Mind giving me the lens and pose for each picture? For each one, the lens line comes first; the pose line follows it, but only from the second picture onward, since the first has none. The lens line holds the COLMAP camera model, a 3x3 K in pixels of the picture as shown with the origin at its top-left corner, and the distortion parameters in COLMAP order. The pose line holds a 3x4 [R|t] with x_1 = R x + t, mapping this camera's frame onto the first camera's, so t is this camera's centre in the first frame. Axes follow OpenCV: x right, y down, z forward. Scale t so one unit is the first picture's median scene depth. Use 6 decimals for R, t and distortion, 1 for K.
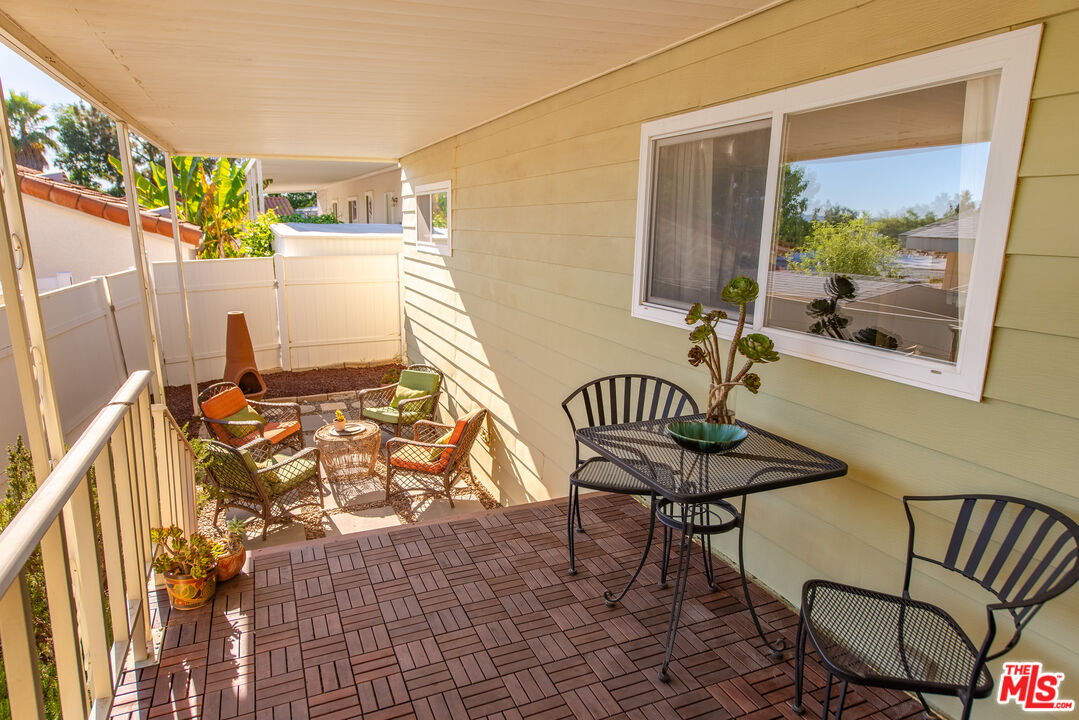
lens RADIAL K [[614.2, 0, 537.5], [0, 614.2, 352.6], [0, 0, 1]] dist [0.008503, 0.000719]
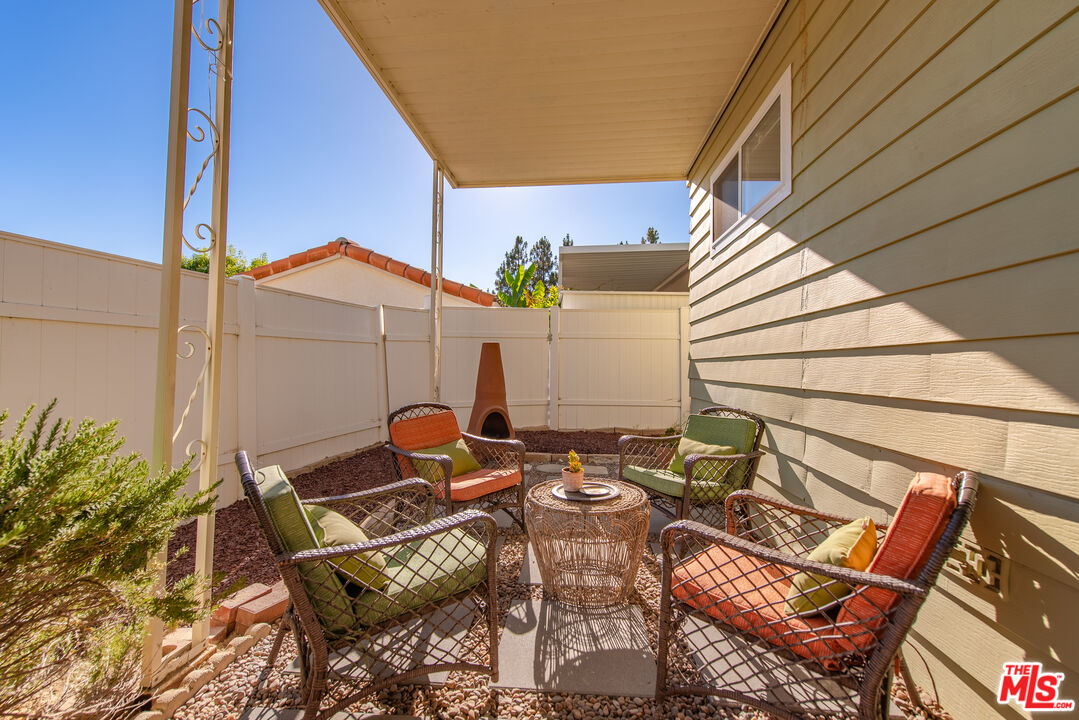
lens RADIAL K [[441.6, 0, 536.2], [0, 441.6, 353.5], [0, 0, 1]] dist [0.000510, -0.000364]
pose [[0.868973, -0.025329, -0.494211, -0.159607], [-0.091462, 0.973263, -0.210699, 0.094686], [0.486334, 0.228294, 0.843422, 0.640907]]
